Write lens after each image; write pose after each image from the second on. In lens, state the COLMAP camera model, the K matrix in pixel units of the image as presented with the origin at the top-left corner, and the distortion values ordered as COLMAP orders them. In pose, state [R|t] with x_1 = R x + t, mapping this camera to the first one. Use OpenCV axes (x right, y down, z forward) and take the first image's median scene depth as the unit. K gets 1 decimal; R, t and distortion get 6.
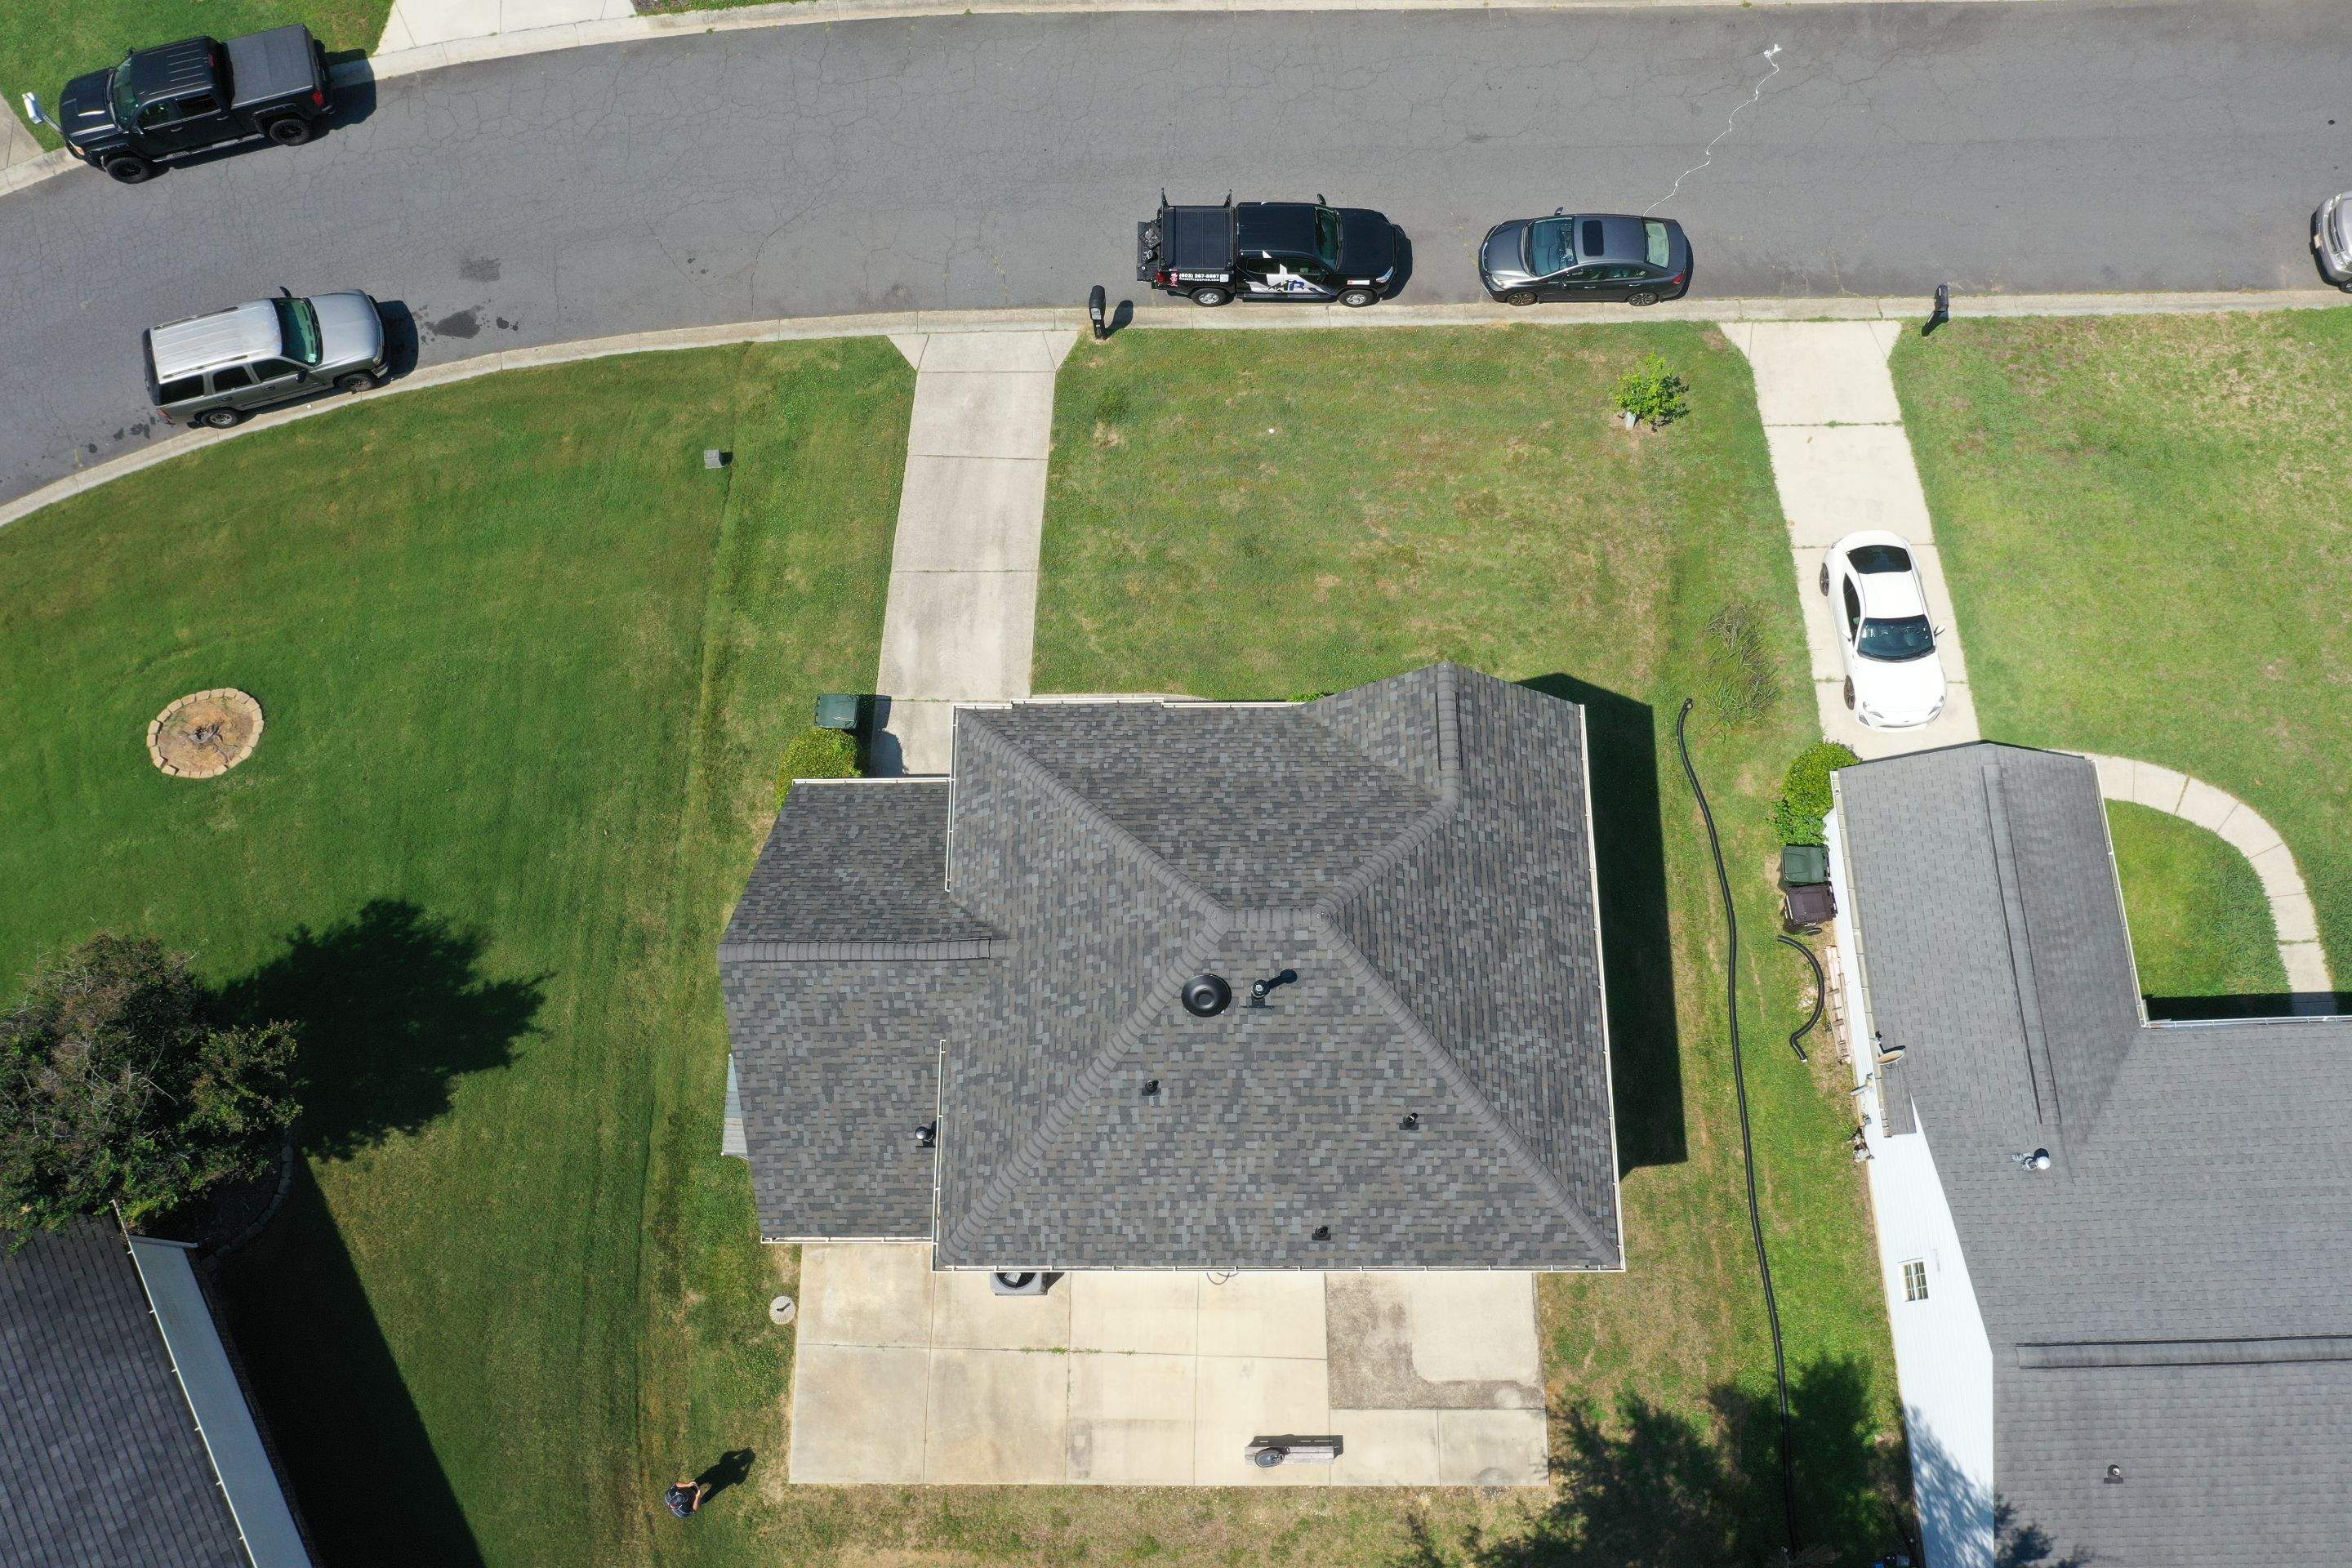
lens RADIAL K [[1922.4, 0, 1176.4], [0, 1922.4, 754.8], [0, 0, 1]] dist [0.007261, -0.008662]
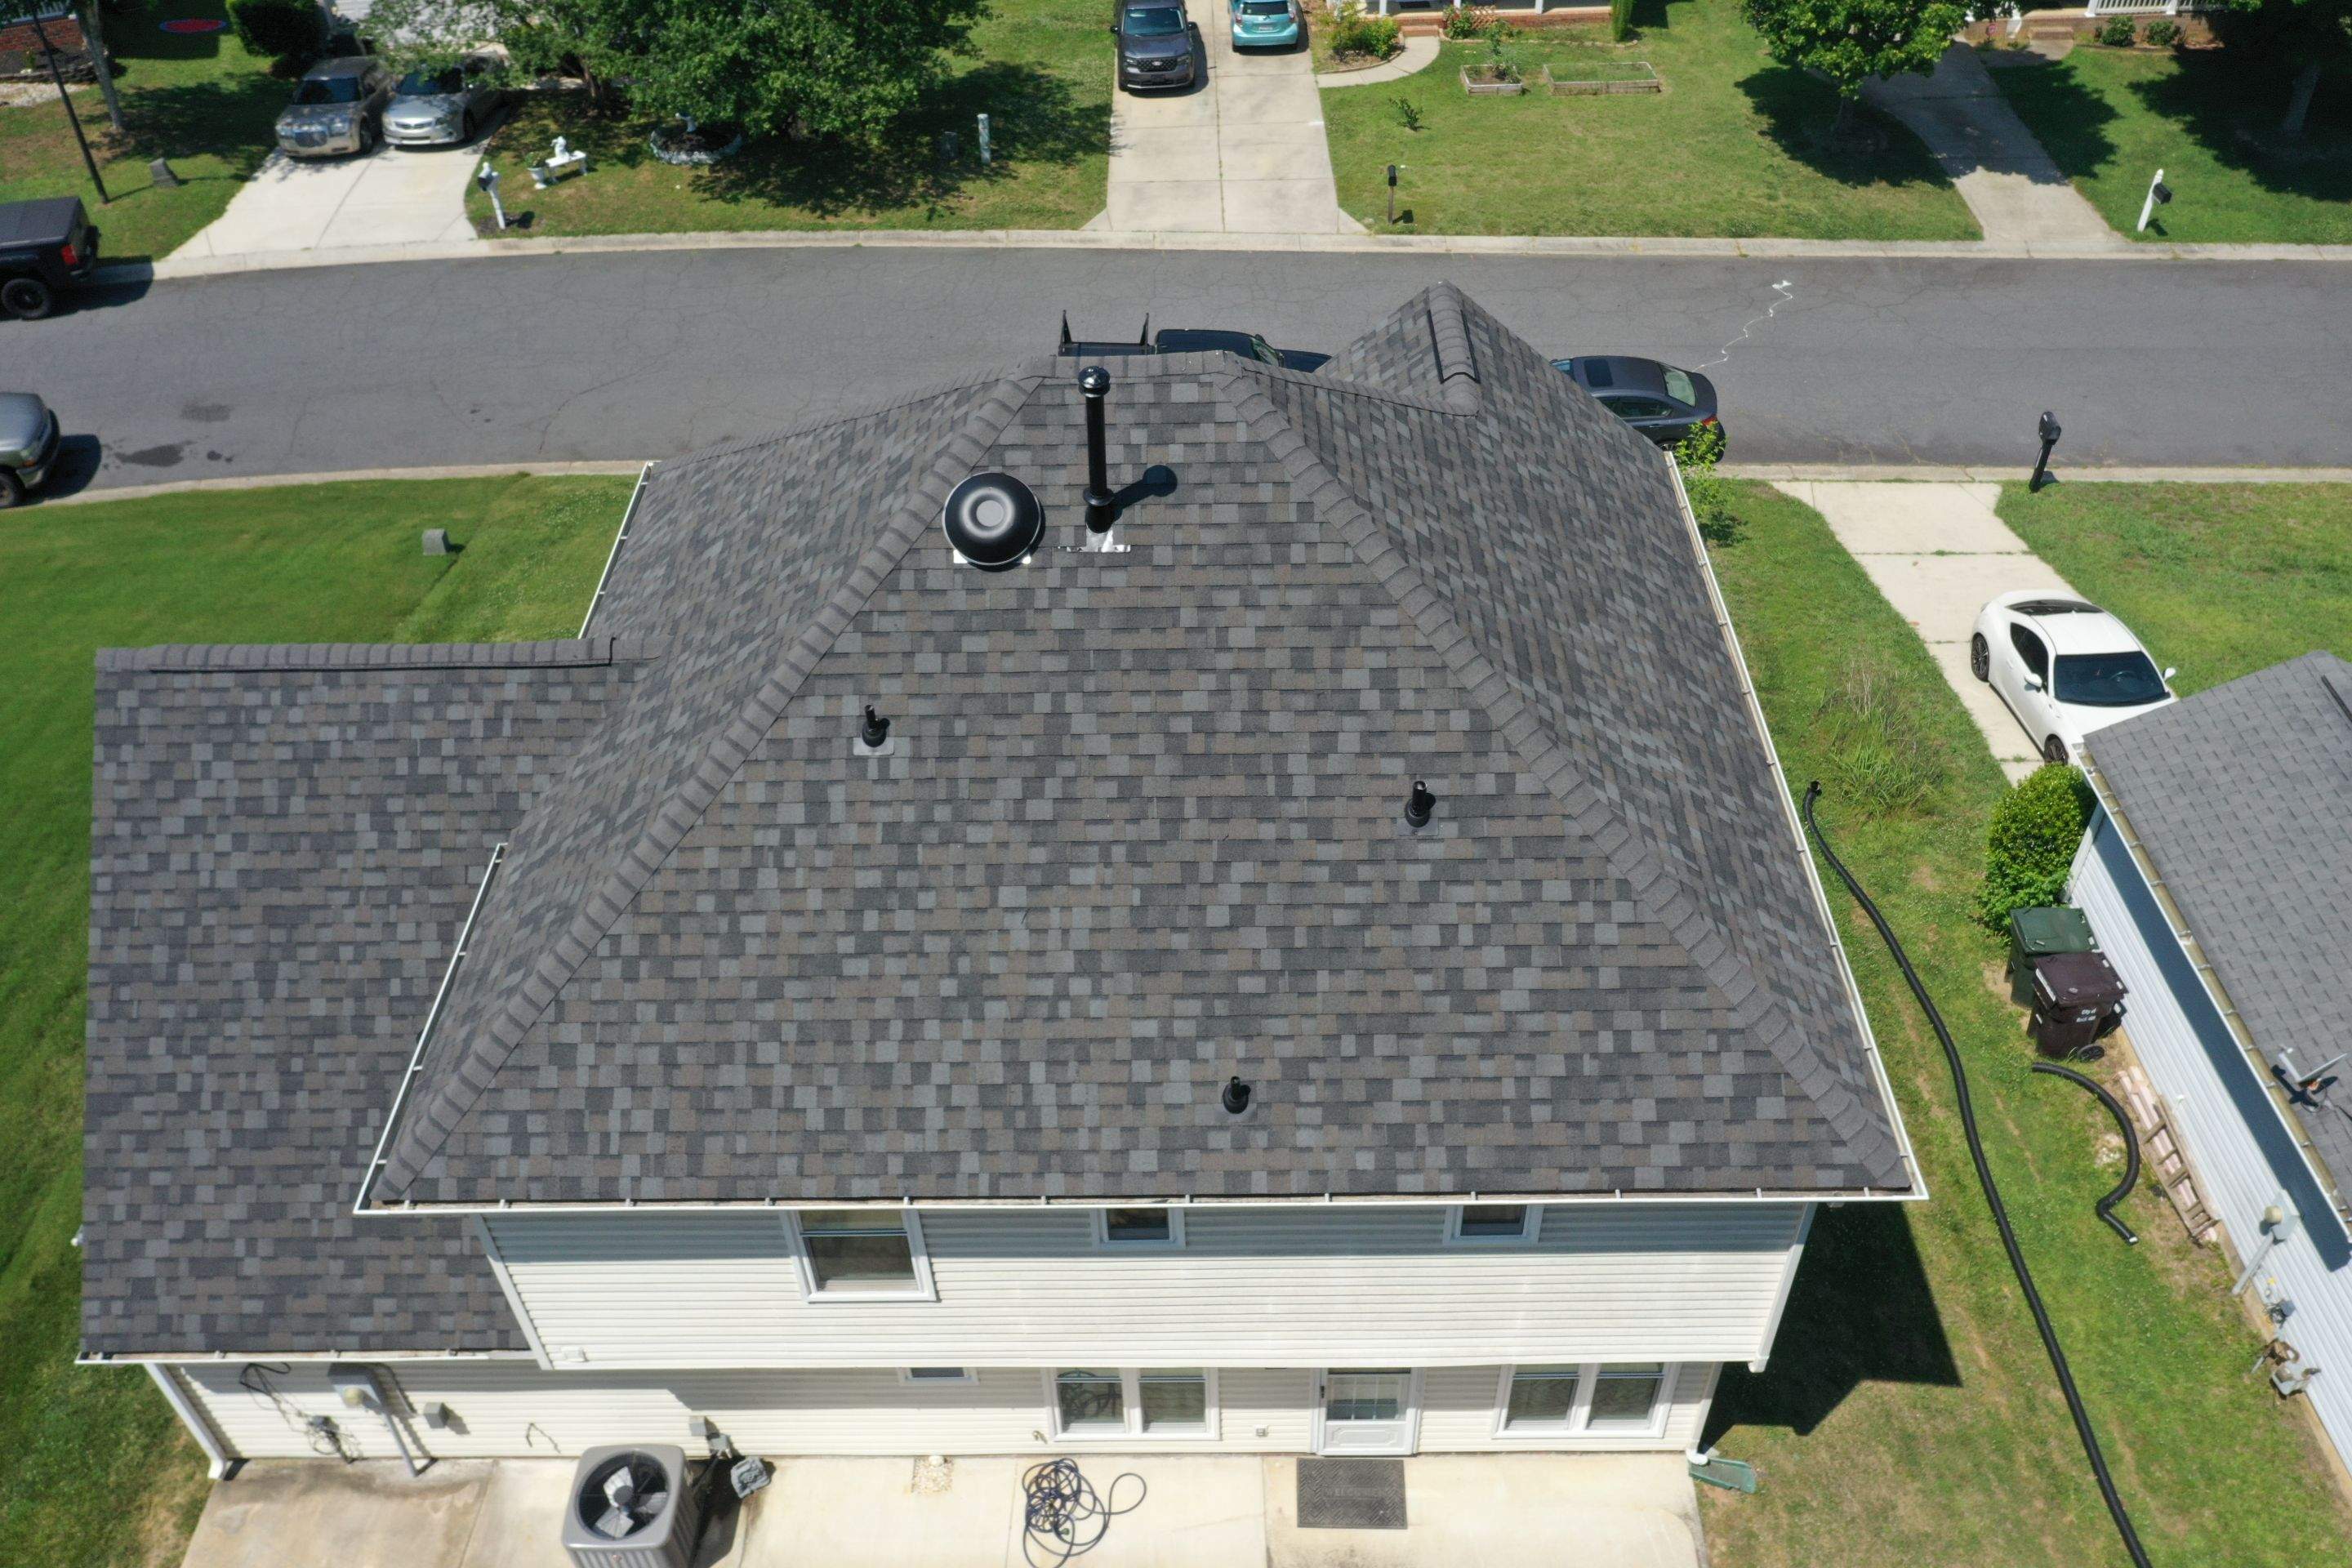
lens RADIAL K [[1922.4, 0, 1176.4], [0, 1922.4, 754.8], [0, 0, 1]] dist [0.007261, -0.008662]
pose [[0.999863, 0.015918, 0.004542, 0.057941], [-0.011471, 0.864121, -0.503153, 0.402640], [-0.011934, 0.503032, 0.864185, 0.569522]]
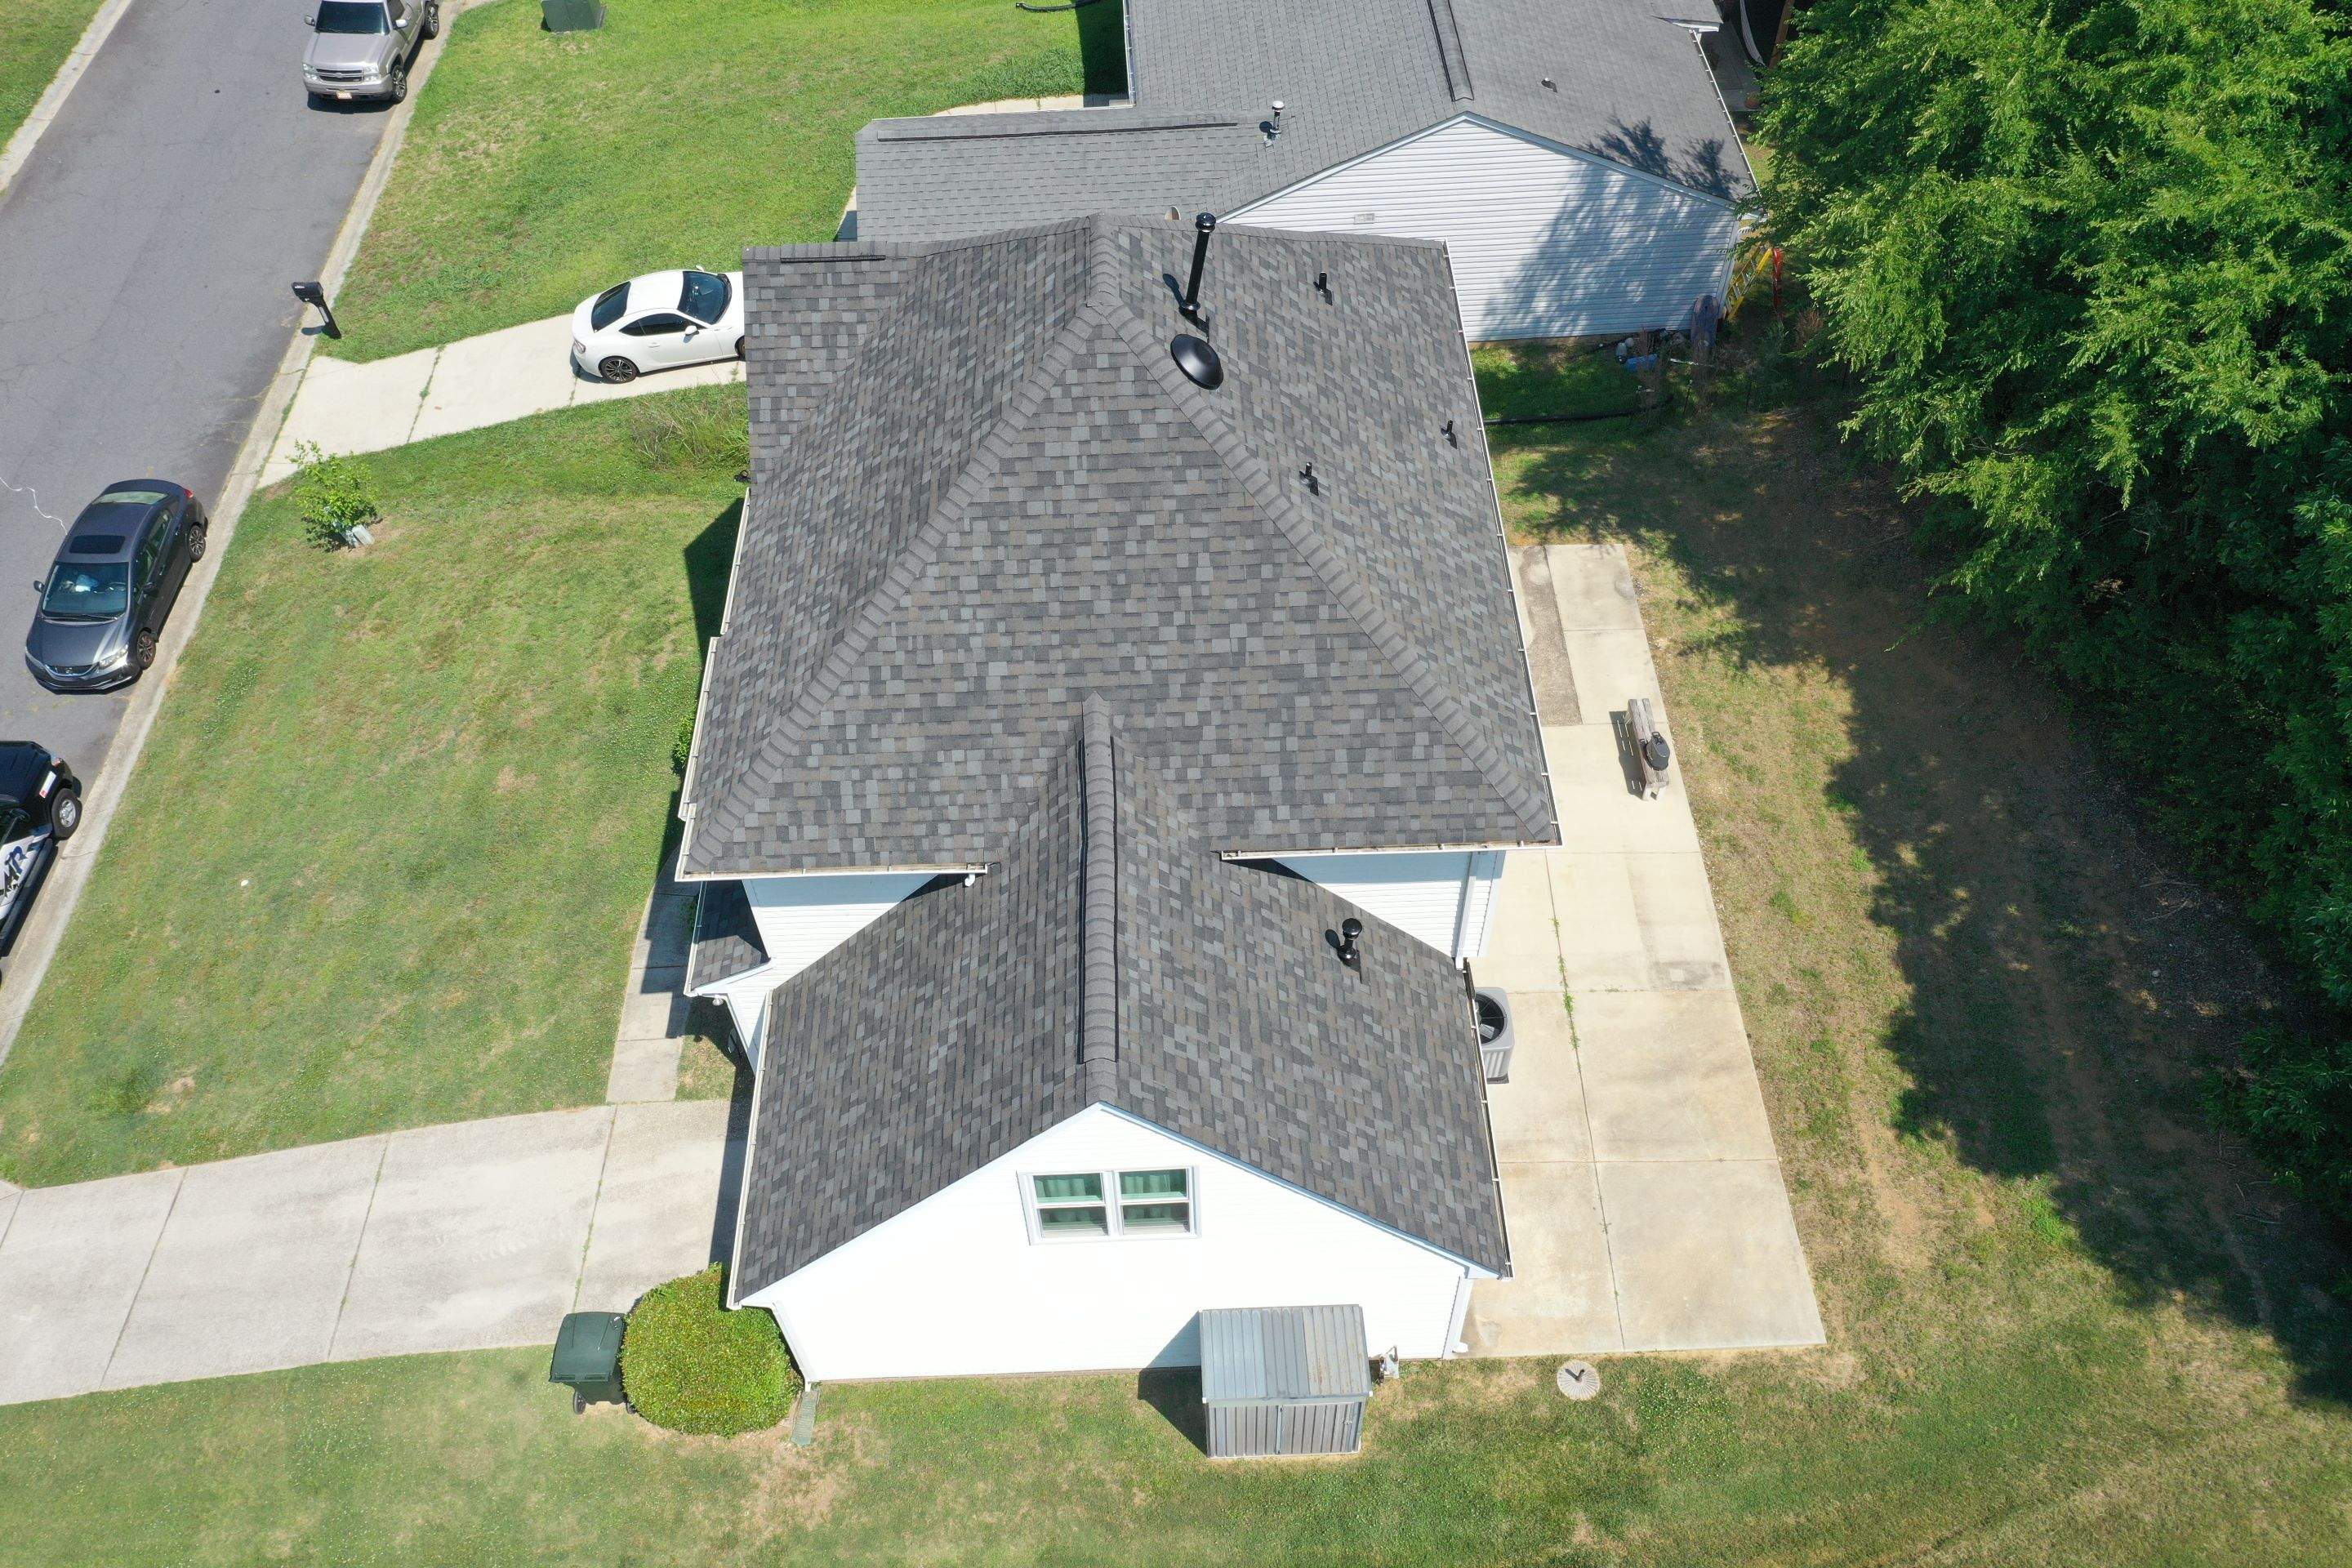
lens RADIAL K [[1897.3, 0, 1174.7], [0, 1897.3, 748.0], [0, 0, 1]] dist [0.002715, 0.033596]
pose [[-0.027675, -0.743101, 0.668607, -0.551602], [0.954561, 0.178900, 0.238344, -0.029037], [-0.296728, 0.644822, 0.704384, 0.551291]]
